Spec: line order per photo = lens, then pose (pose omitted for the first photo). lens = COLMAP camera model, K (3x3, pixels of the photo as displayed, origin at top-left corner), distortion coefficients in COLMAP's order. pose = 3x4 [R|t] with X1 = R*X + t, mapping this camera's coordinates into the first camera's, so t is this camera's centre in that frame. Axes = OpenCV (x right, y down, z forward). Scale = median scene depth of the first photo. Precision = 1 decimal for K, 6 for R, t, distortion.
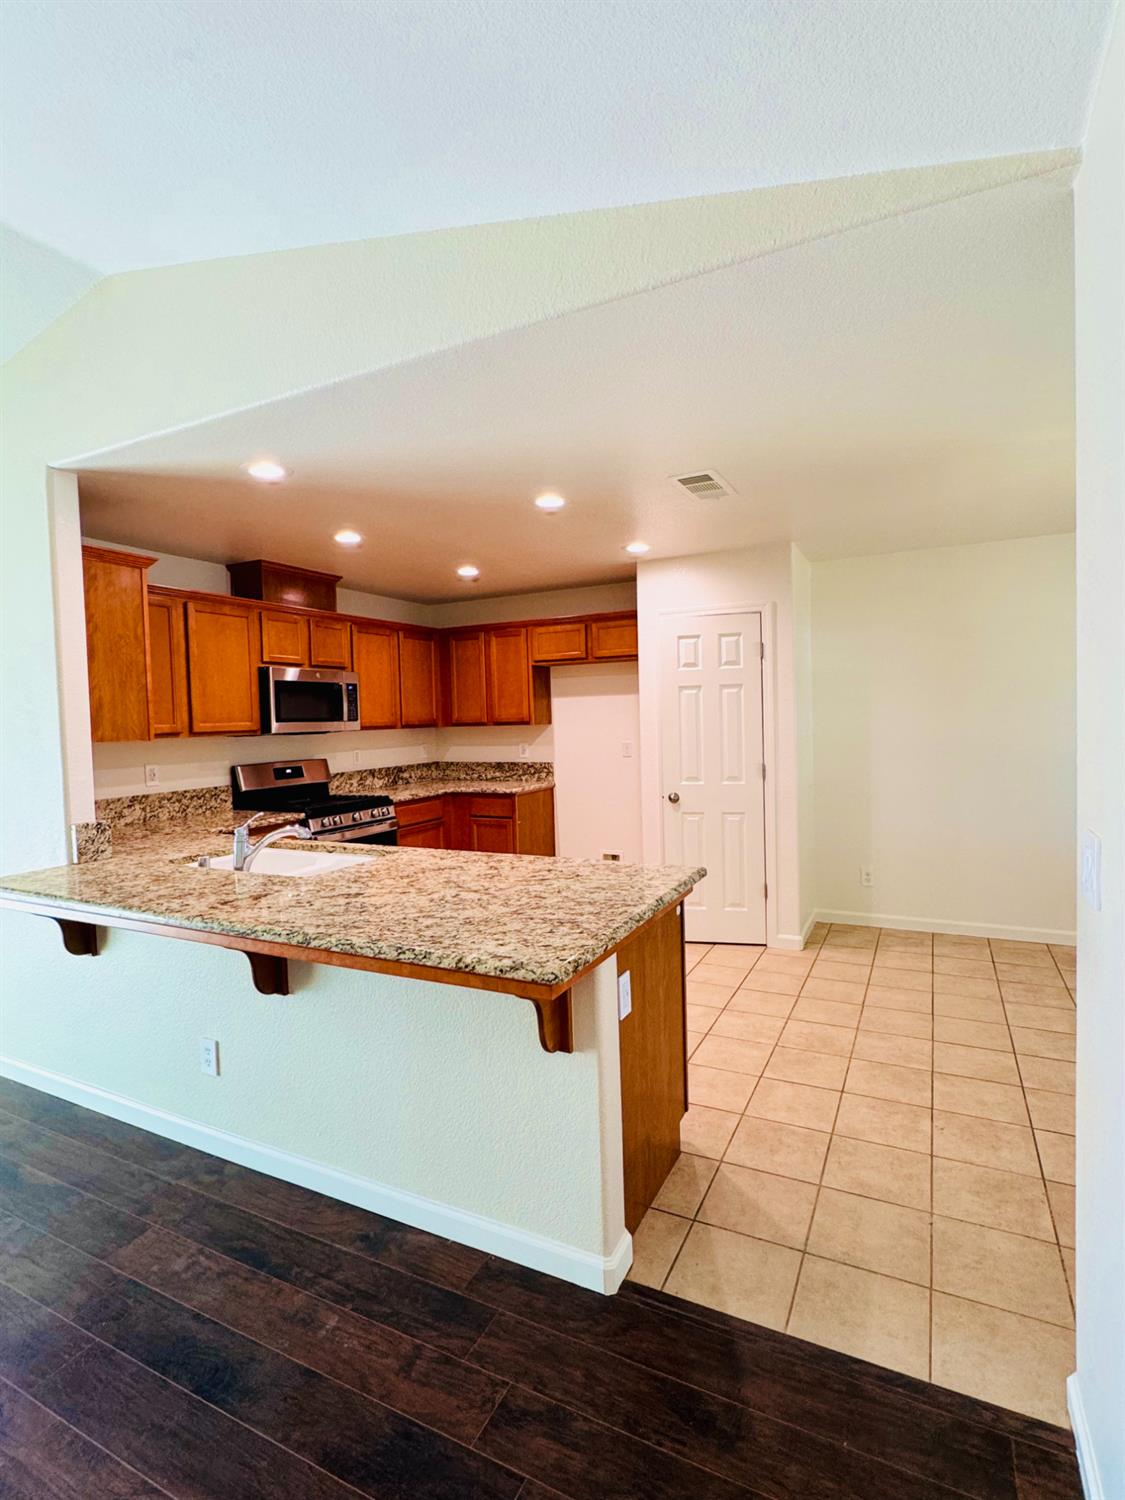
lens RADIAL K [[737.4, 0, 565.8], [0, 737.4, 744.3], [0, 0, 1]] dist [-0.003403, 0.000091]
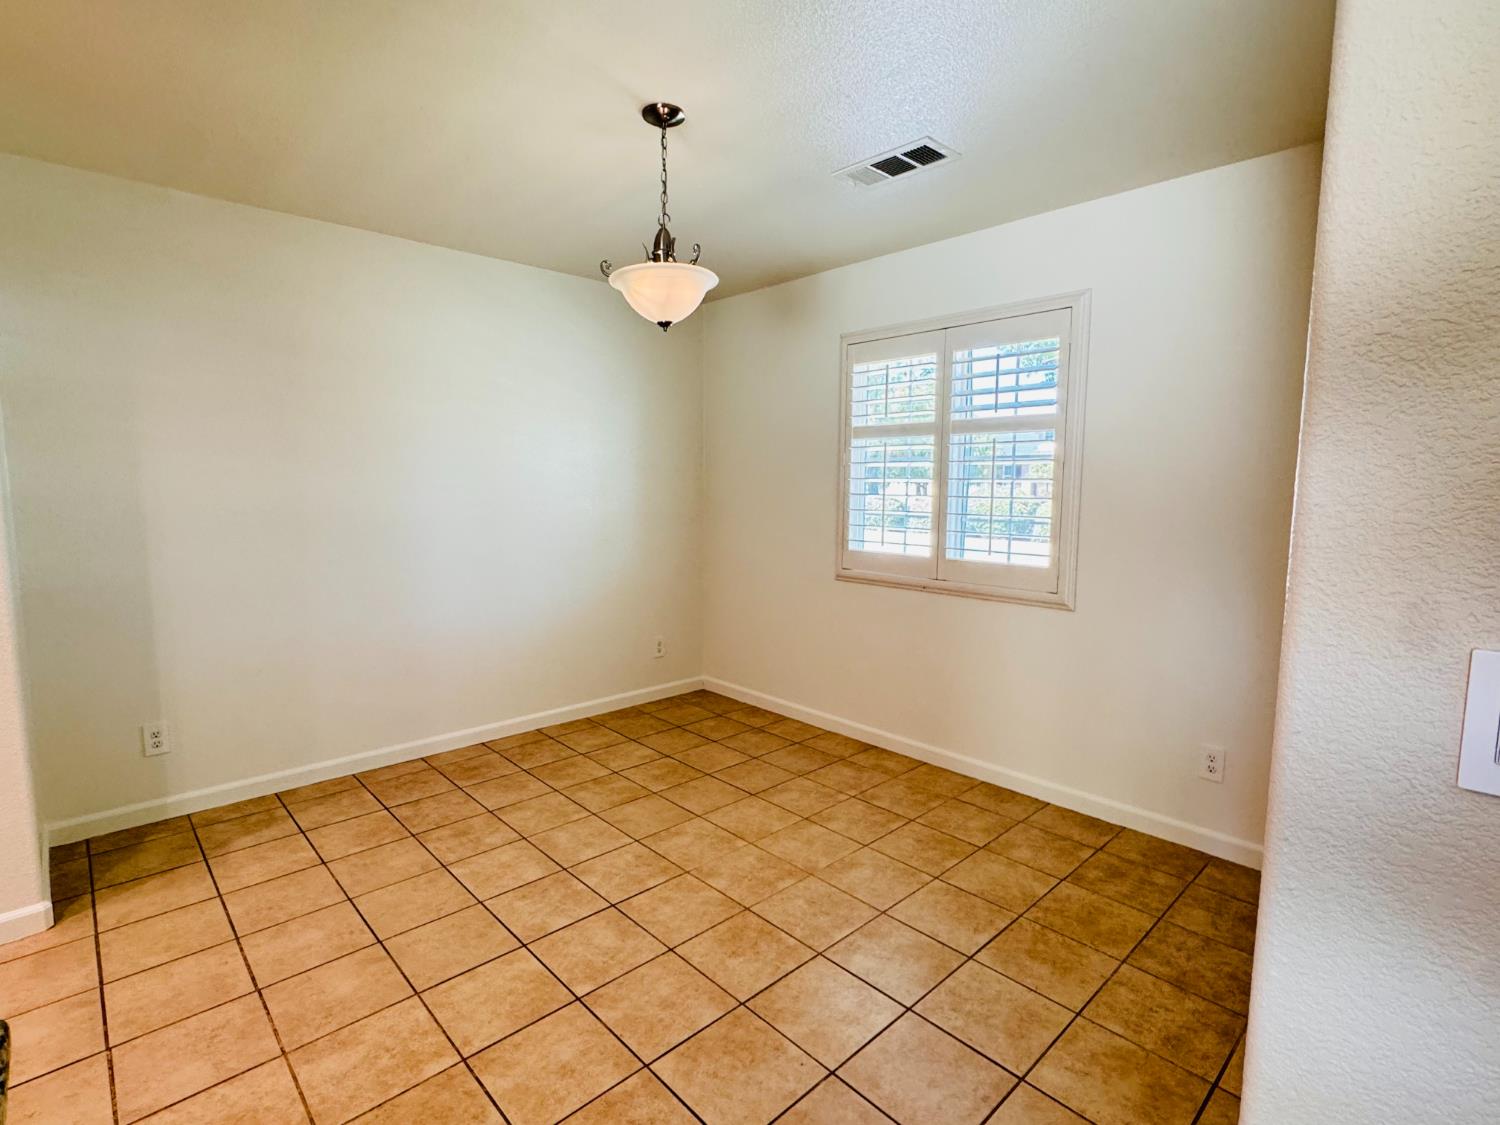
lens RADIAL K [[737.4, 0, 746.2], [0, 737.4, 564.8], [0, 0, 1]] dist [-0.003403, 0.000091]
pose [[0.348544, -0.074310, 0.934342, 0.037123], [0.017717, 0.997196, 0.072700, 0.006523], [-0.937125, -0.008786, 0.348883, 0.393751]]
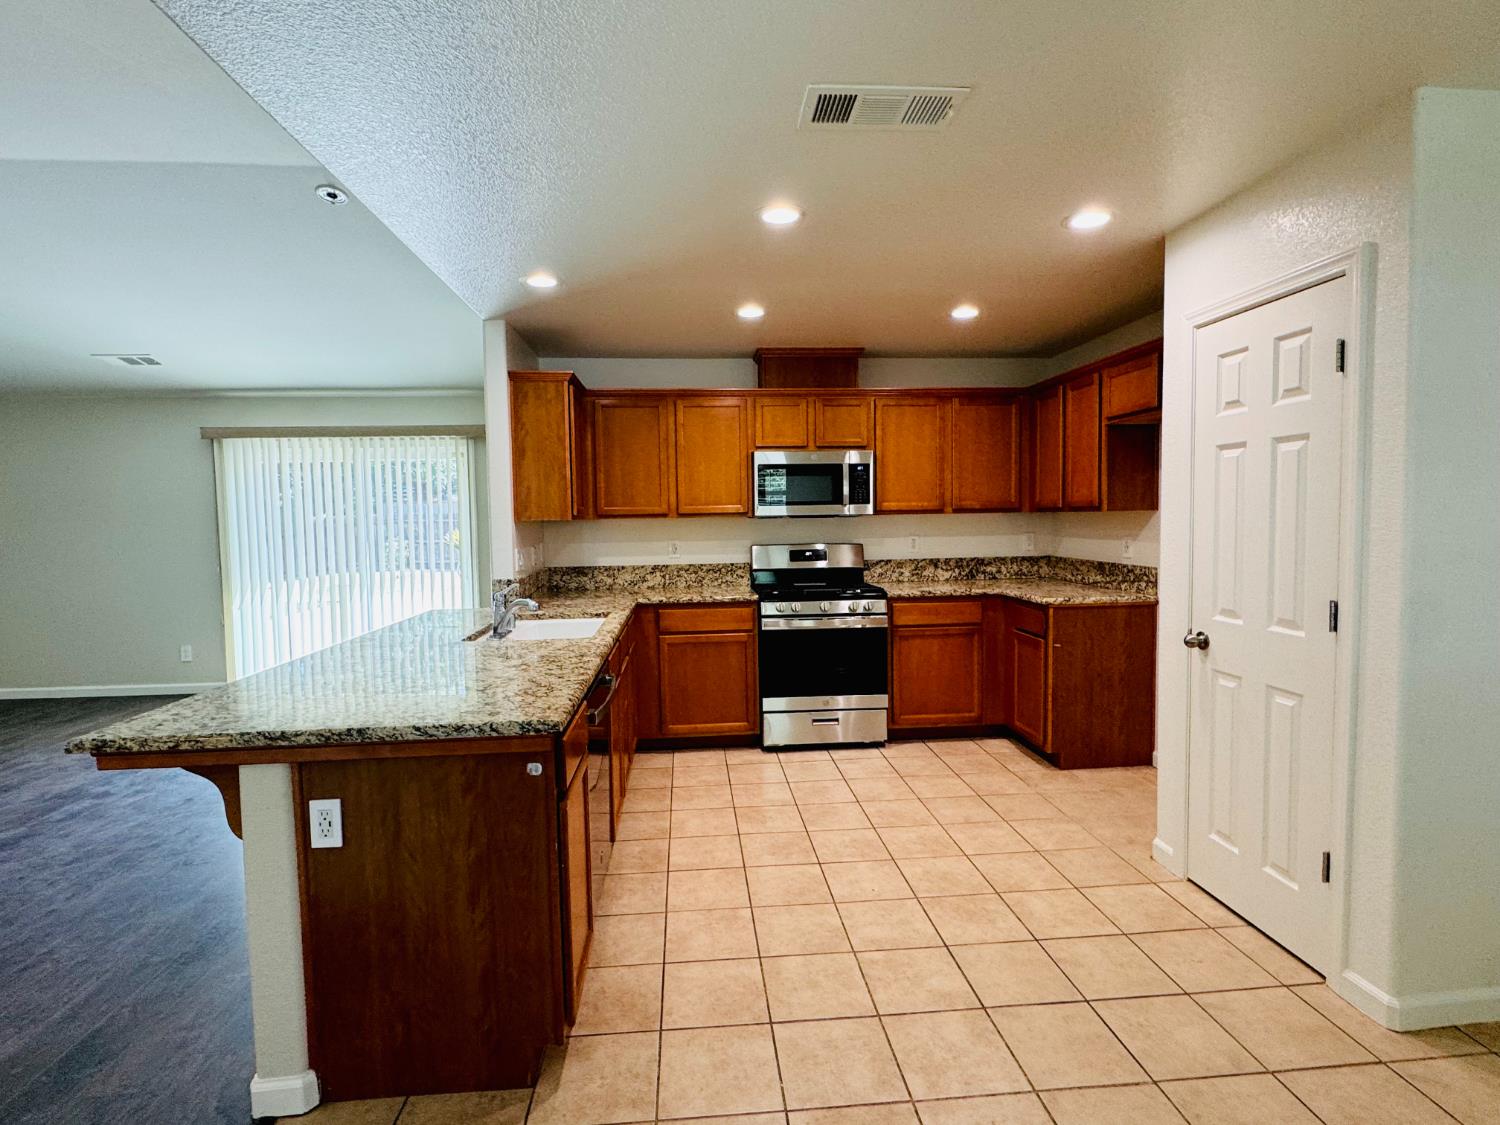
lens RADIAL K [[737.4, 0, 744.9], [0, 737.4, 557.9], [0, 0, 1]] dist [-0.003403, 0.000091]
pose [[0.517456, 0.068538, -0.852960, 0.487607], [-0.029842, 0.997626, 0.062059, -0.019968], [0.855189, -0.006659, 0.518273, 0.448542]]
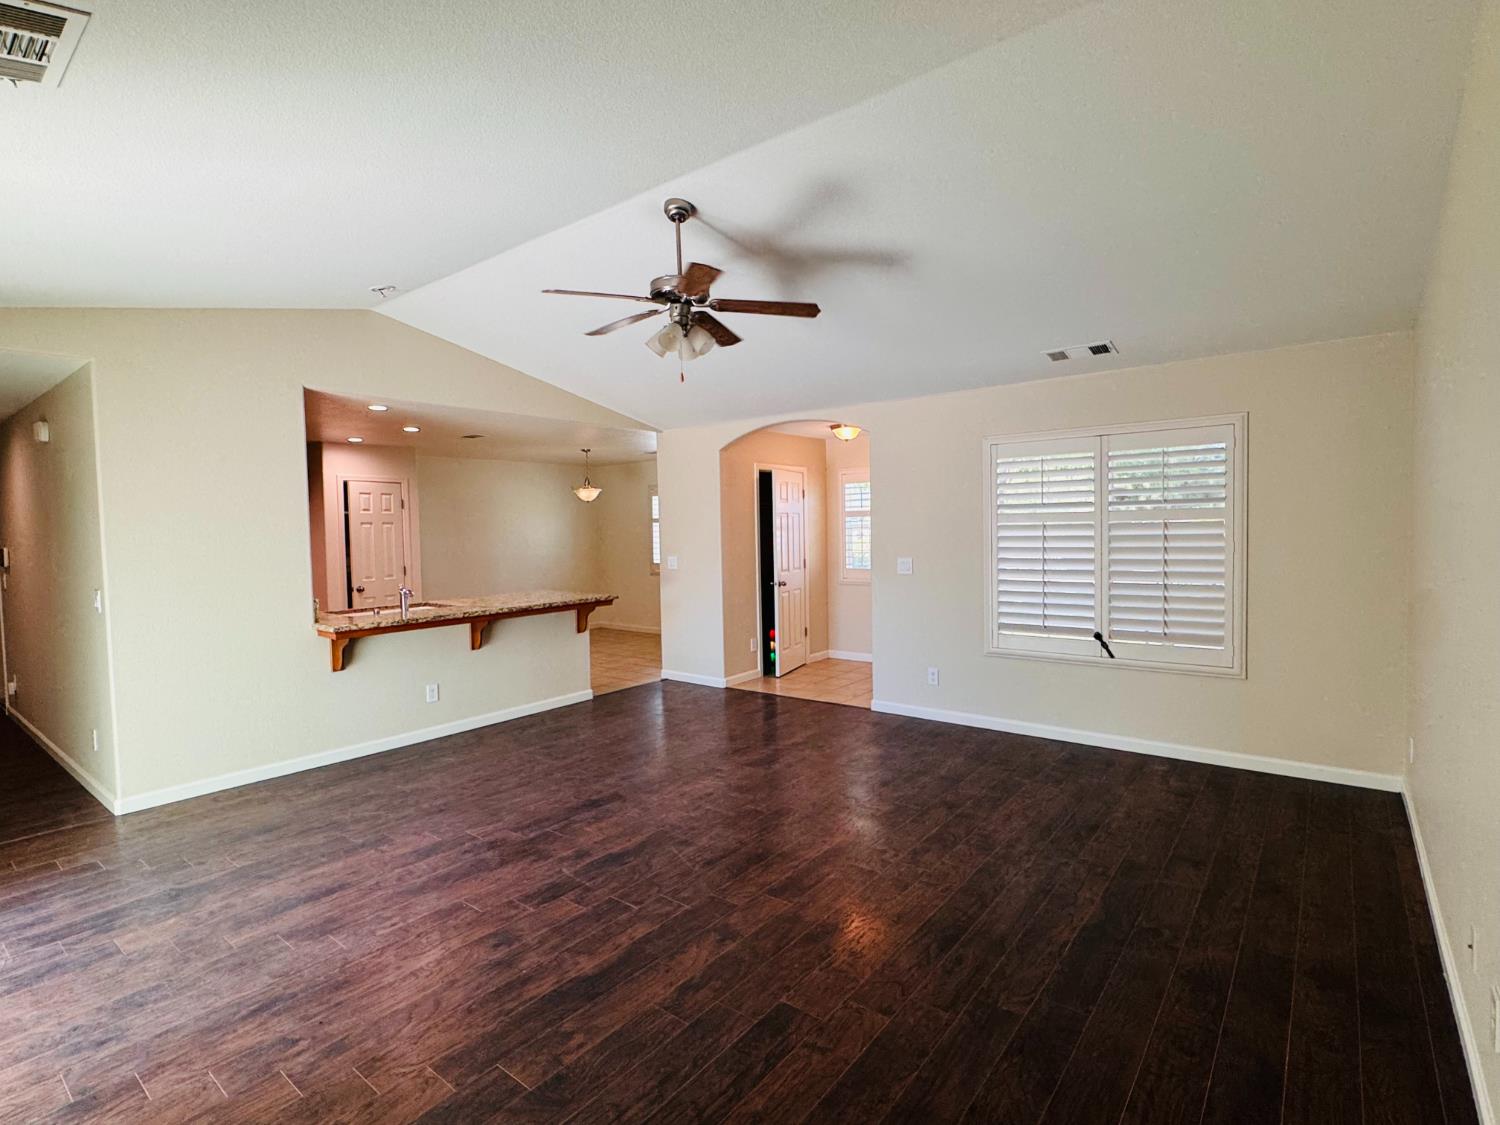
lens RADIAL K [[737.4, 0, 747.9], [0, 737.4, 558.6], [0, 0, 1]] dist [-0.003403, 0.000091]
pose [[0.202241, -0.020121, 0.979129, -1.382117], [0.048865, 0.998751, 0.010432, 0.031784], [-0.978116, 0.045735, 0.202972, -0.206469]]
